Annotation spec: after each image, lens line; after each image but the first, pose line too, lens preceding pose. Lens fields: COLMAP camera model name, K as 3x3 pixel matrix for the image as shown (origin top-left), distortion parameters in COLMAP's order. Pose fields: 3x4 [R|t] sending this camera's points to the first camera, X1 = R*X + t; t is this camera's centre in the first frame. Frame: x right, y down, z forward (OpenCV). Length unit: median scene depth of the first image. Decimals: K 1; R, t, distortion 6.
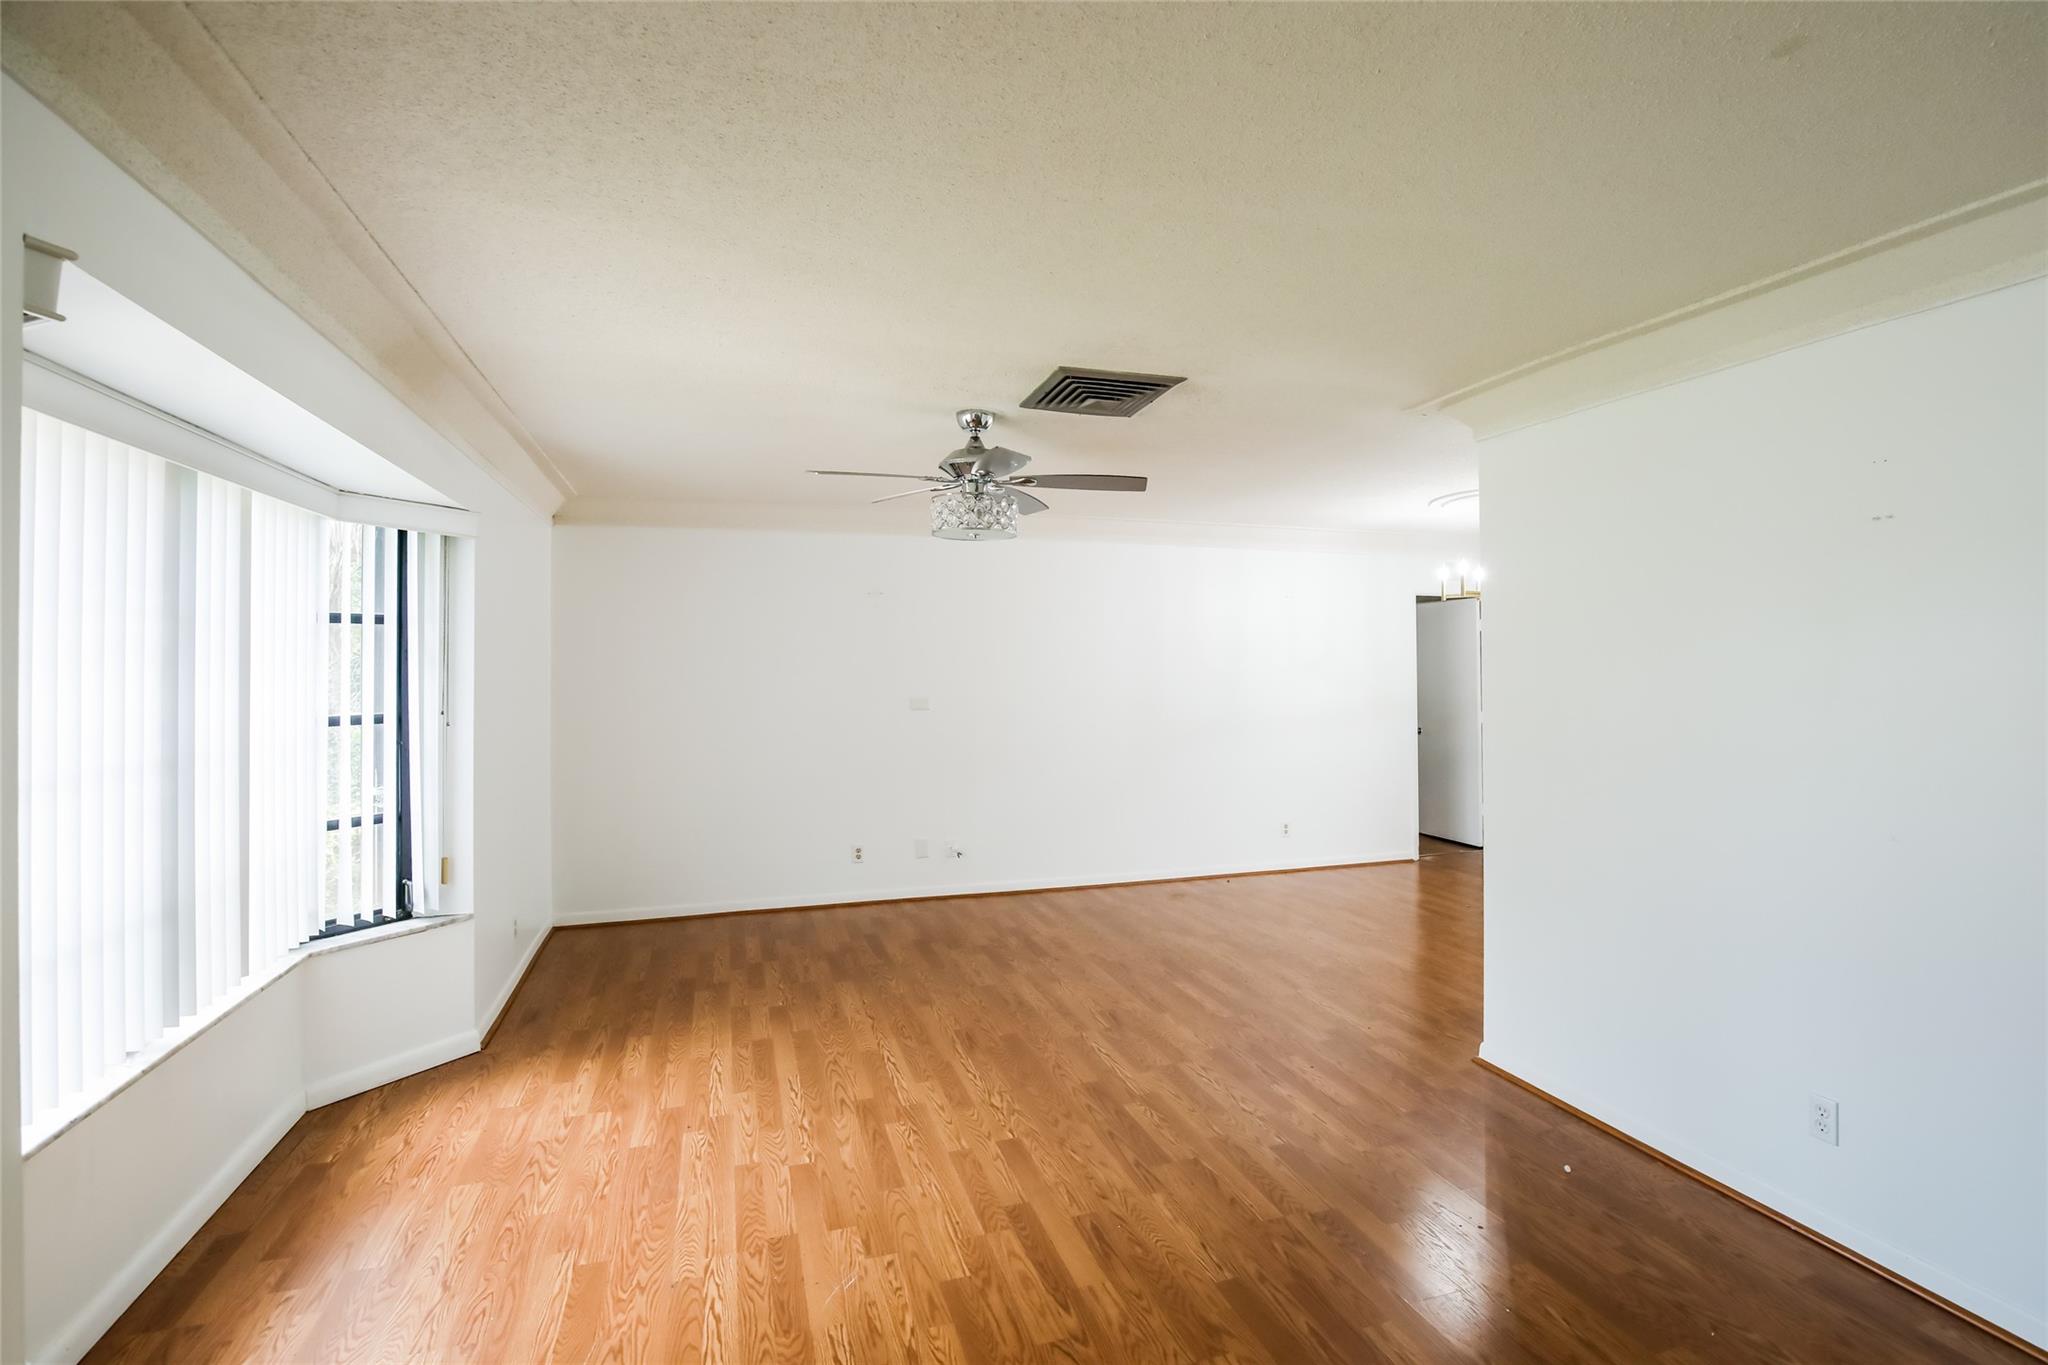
lens RADIAL K [[953.2, 0, 1033.5], [0, 953.2, 656.7], [0, 0, 1]] dist [-0.032581, 0.000051]
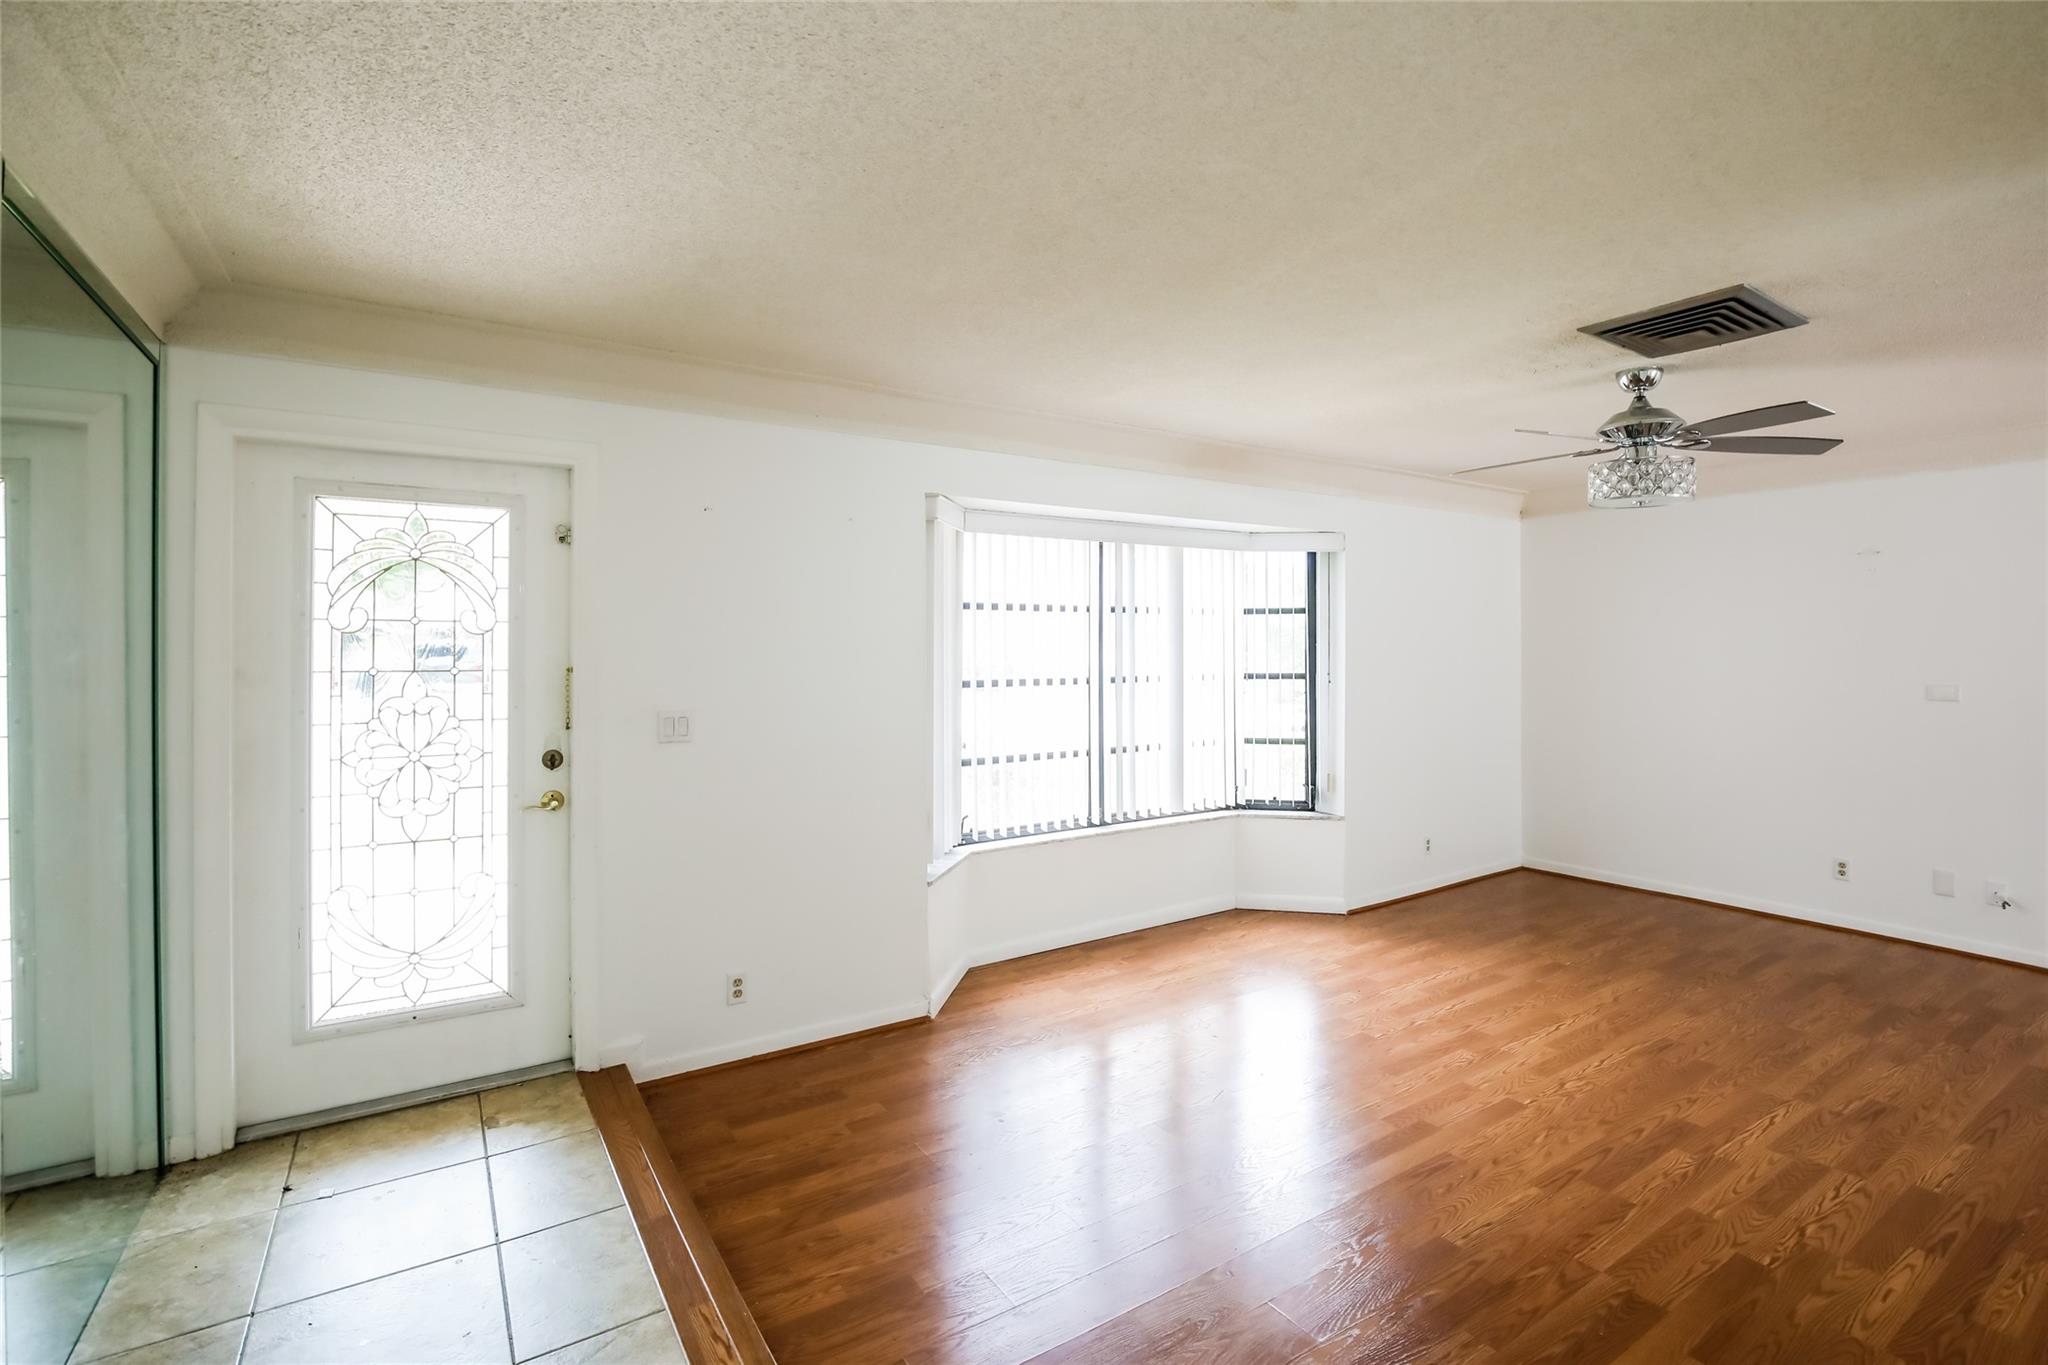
lens RADIAL K [[935.2, 0, 1026.1], [0, 935.2, 632.7], [0, 0, 1]] dist [-0.031149, 0.004041]
pose [[0.255594, -0.007747, -0.966753, 0.670353], [0.008489, 0.999947, -0.005769, 0.000676], [0.966747, -0.006733, 0.255646, 0.188983]]
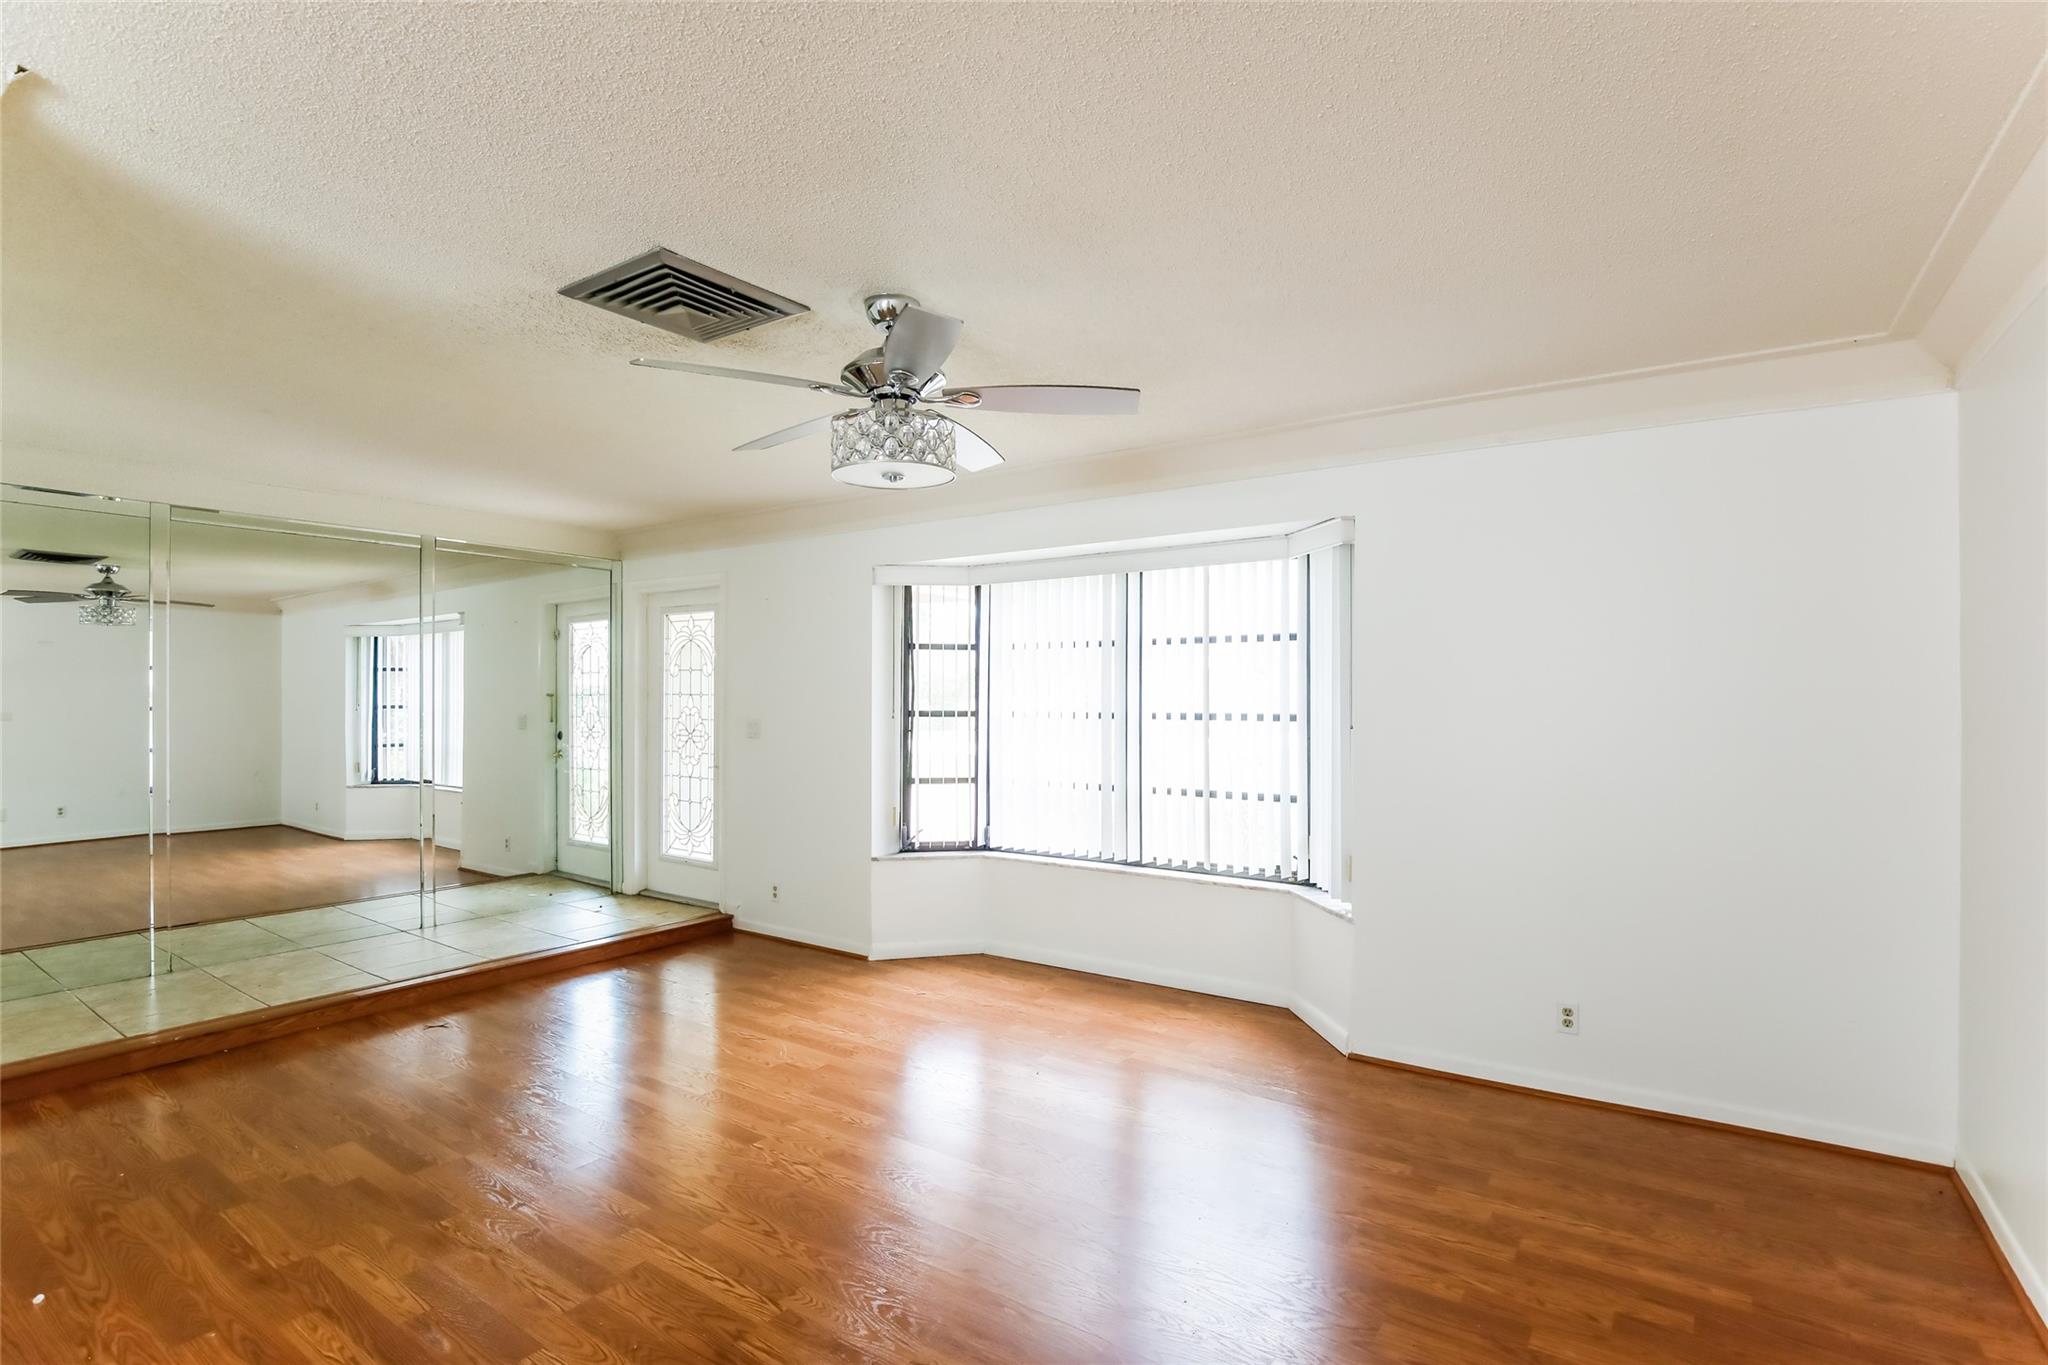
lens RADIAL K [[931.2, 0, 1048.7], [0, 931.2, 686.8], [0, 0, 1]] dist [-0.017208, -0.000045]
pose [[-0.778763, 0.007223, -0.627277, 0.286962], [0.013015, 0.999905, -0.004645, 0.028037], [0.627184, -0.011781, -0.778782, 1.633528]]
